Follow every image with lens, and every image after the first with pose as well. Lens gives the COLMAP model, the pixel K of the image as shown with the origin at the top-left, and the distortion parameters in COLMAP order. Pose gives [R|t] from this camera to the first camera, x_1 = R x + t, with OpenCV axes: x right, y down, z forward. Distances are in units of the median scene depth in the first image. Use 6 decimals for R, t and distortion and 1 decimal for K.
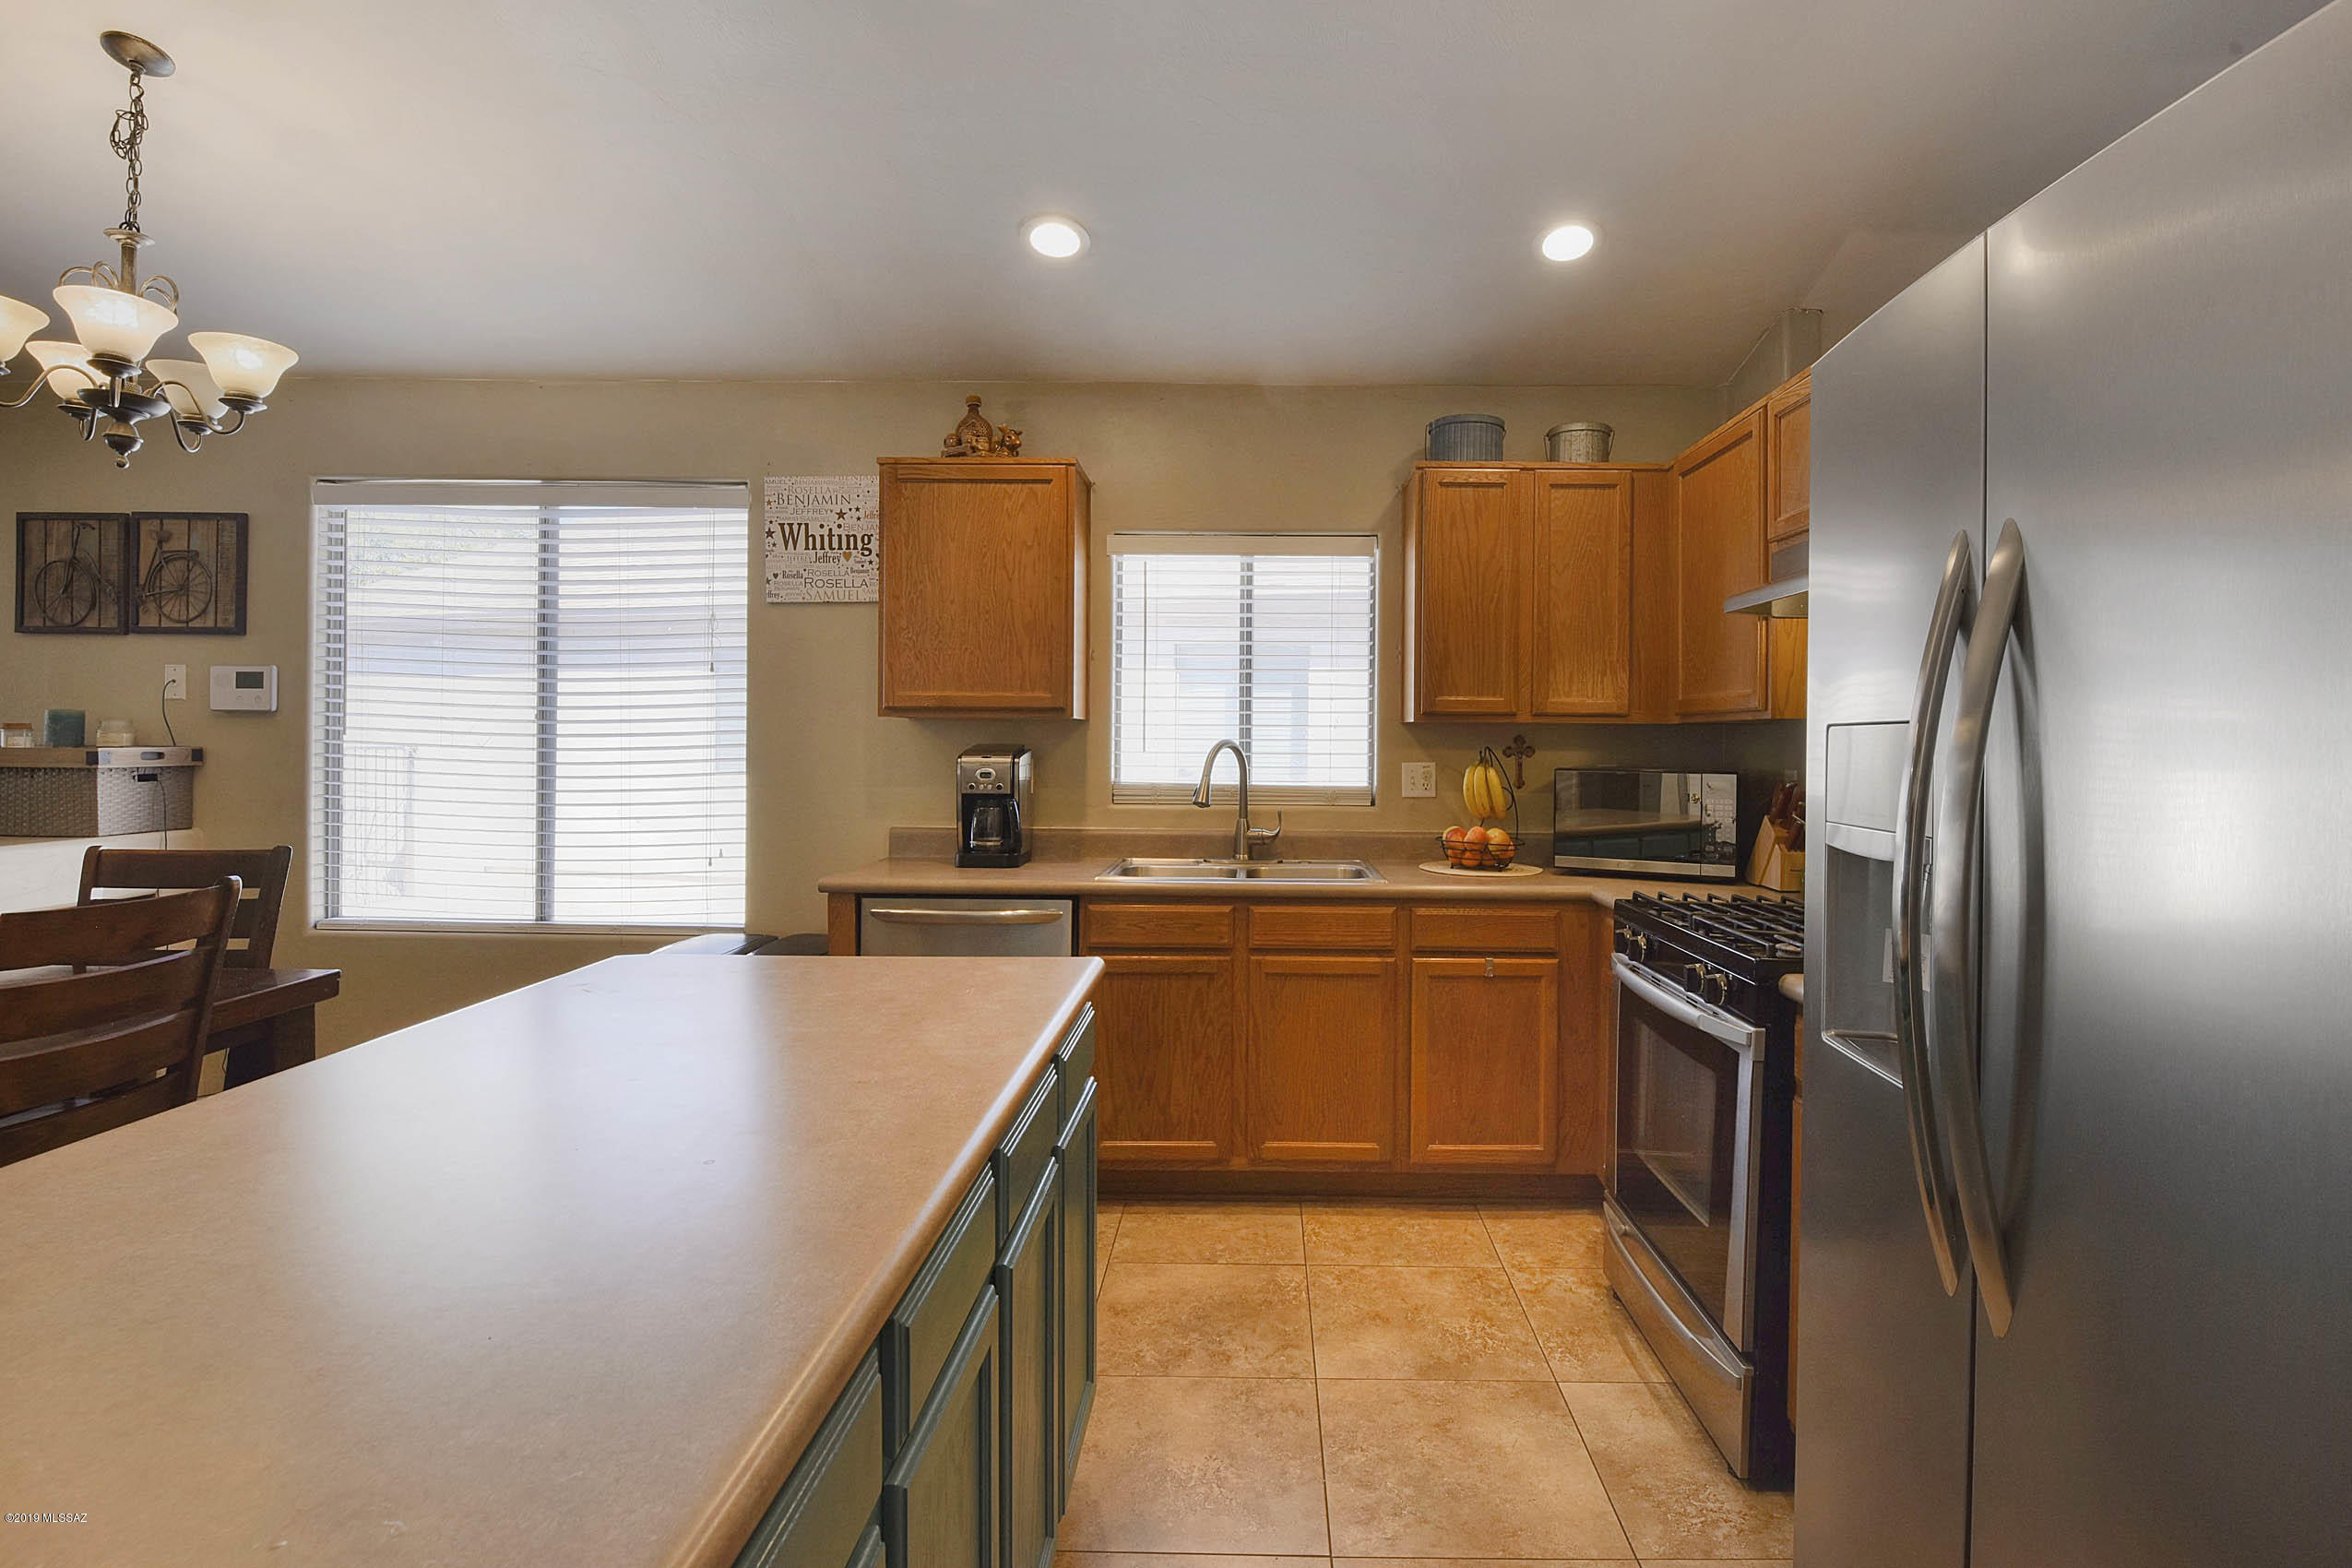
lens RADIAL K [[1092.3, 0, 1219.9], [0, 1092.3, 736.1], [0, 0, 1]] dist [0.001207, -0.010105]
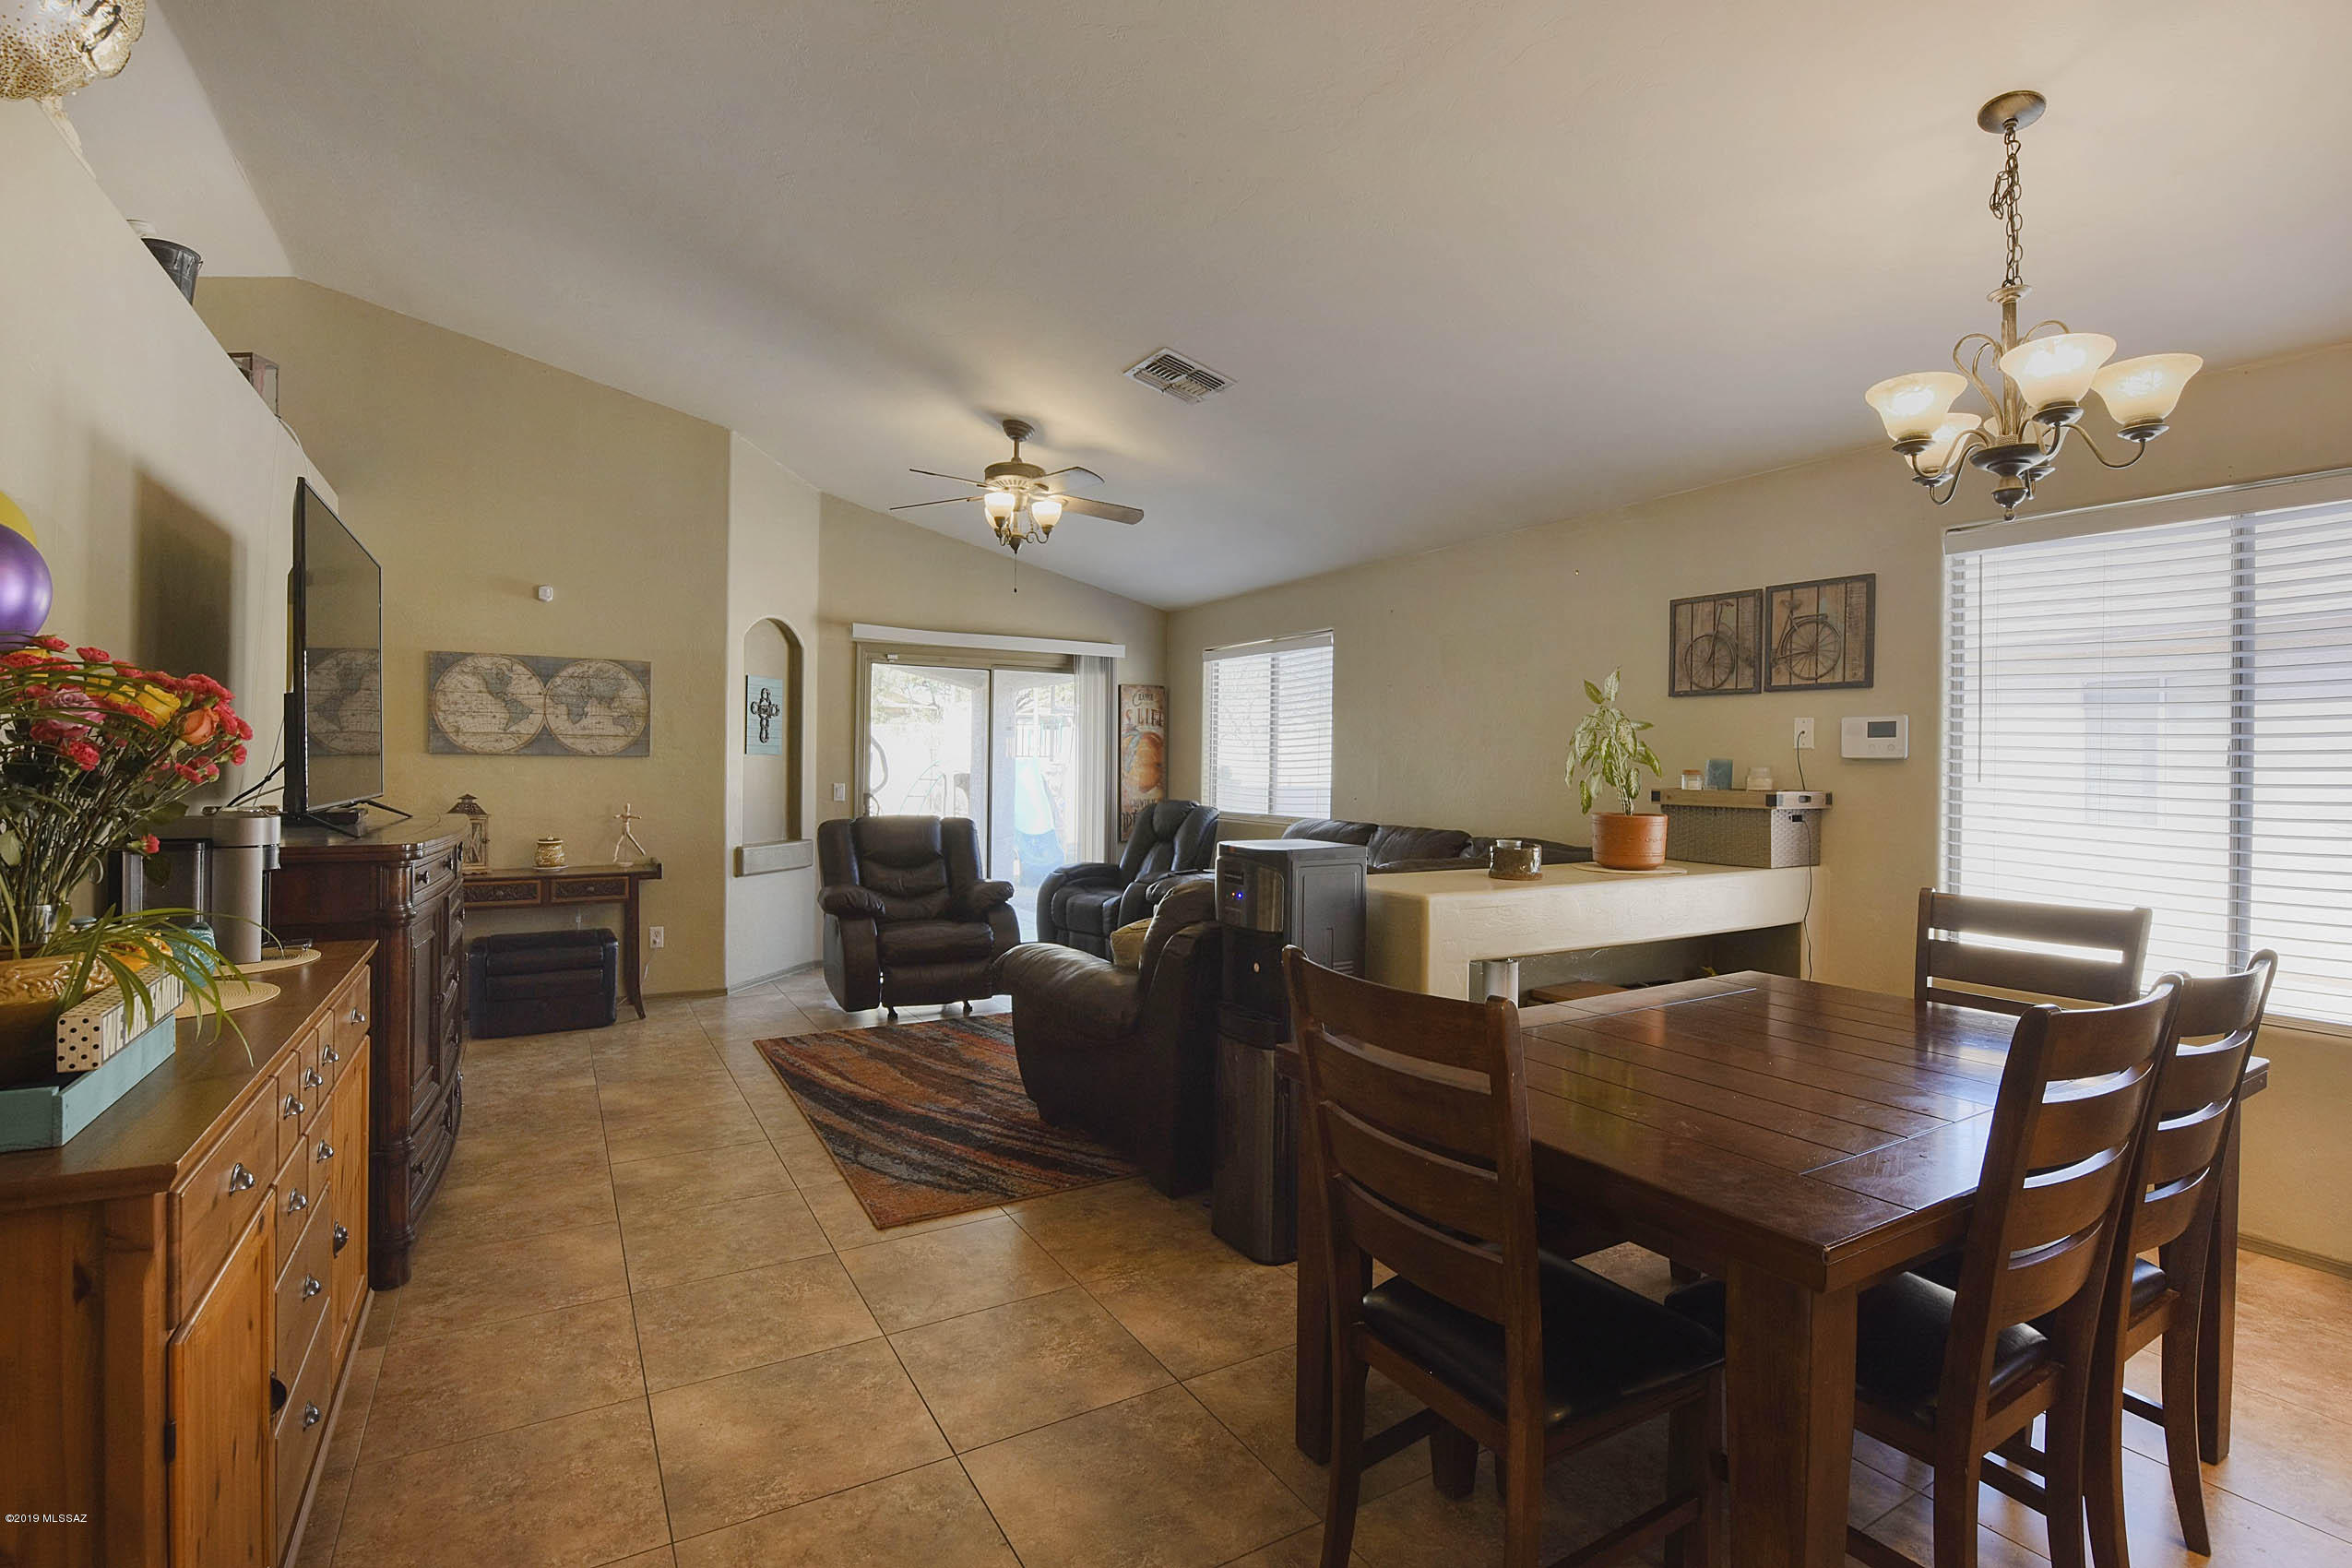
lens RADIAL K [[1061.4, 0, 1191.4], [0, 1061.4, 771.5], [0, 0, 1]] dist [-0.001312, -0.000361]
pose [[0.526347, 0.002398, -0.850266, -0.369436], [-0.008907, 0.999957, -0.002694, -0.001681], [0.850223, 0.008991, 0.526346, -0.117475]]
